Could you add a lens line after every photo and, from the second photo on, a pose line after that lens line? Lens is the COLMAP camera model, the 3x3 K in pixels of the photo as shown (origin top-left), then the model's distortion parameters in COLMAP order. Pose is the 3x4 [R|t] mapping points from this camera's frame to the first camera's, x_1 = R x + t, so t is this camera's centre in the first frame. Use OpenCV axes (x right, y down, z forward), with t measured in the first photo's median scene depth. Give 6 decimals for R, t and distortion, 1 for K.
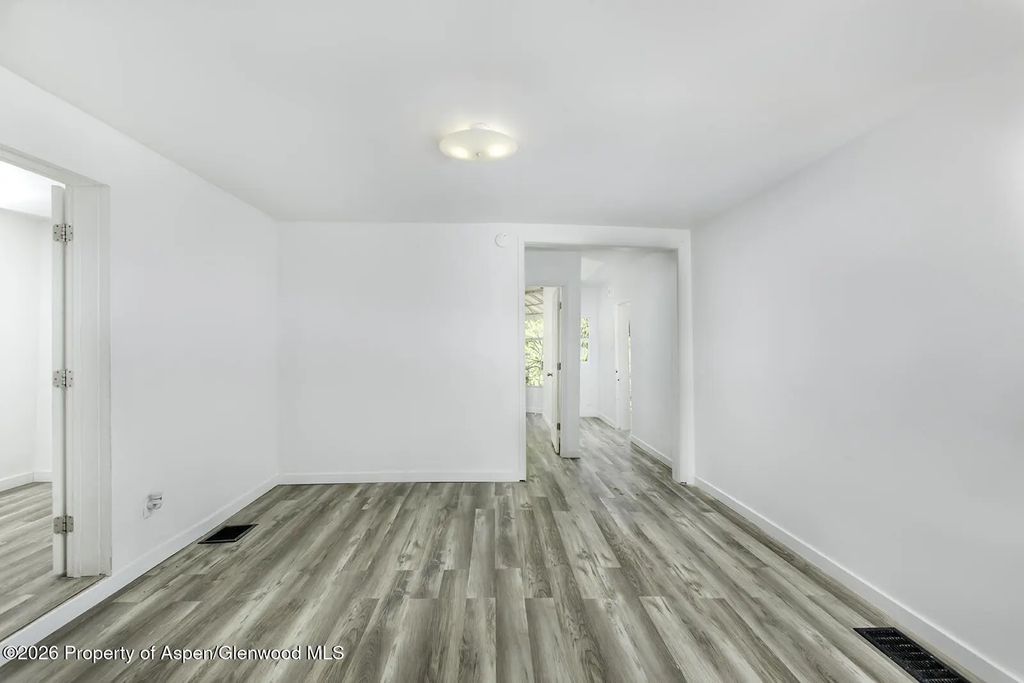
lens RADIAL K [[462.8, 0, 516.6], [0, 462.8, 340.3], [0, 0, 1]] dist [-0.010294, 0.005954]
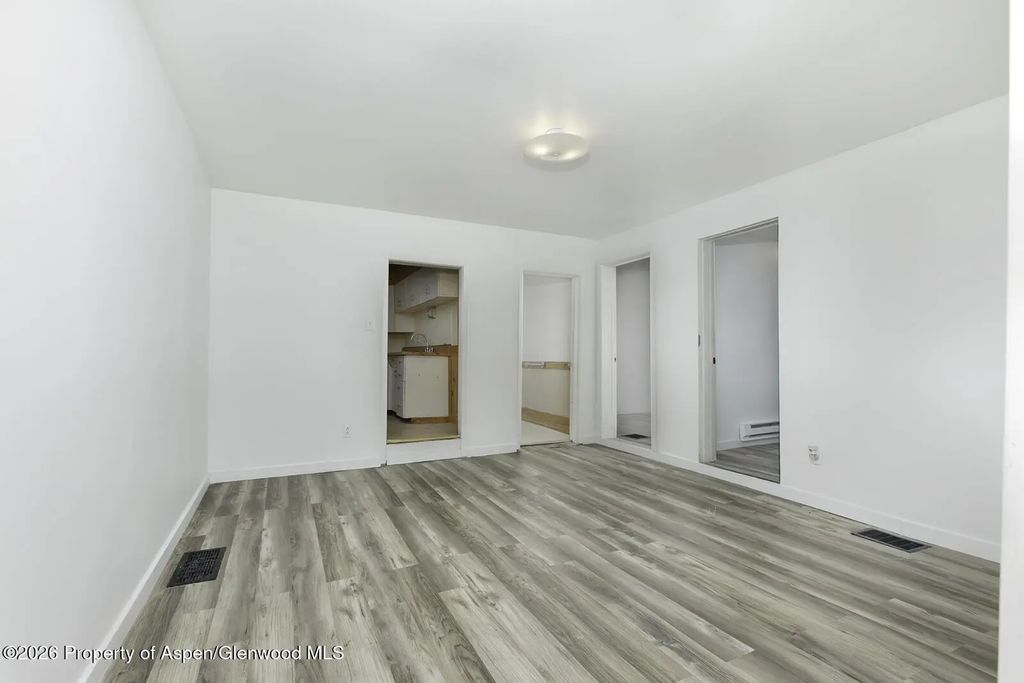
lens RADIAL K [[462.8, 0, 515.3], [0, 462.8, 345.7], [0, 0, 1]] dist [-0.010294, 0.005954]
pose [[-0.912411, -0.012027, -0.409098, 0.432682], [-0.003308, 0.999752, -0.022014, 0.094072], [0.409262, -0.018733, -0.912225, 1.775225]]
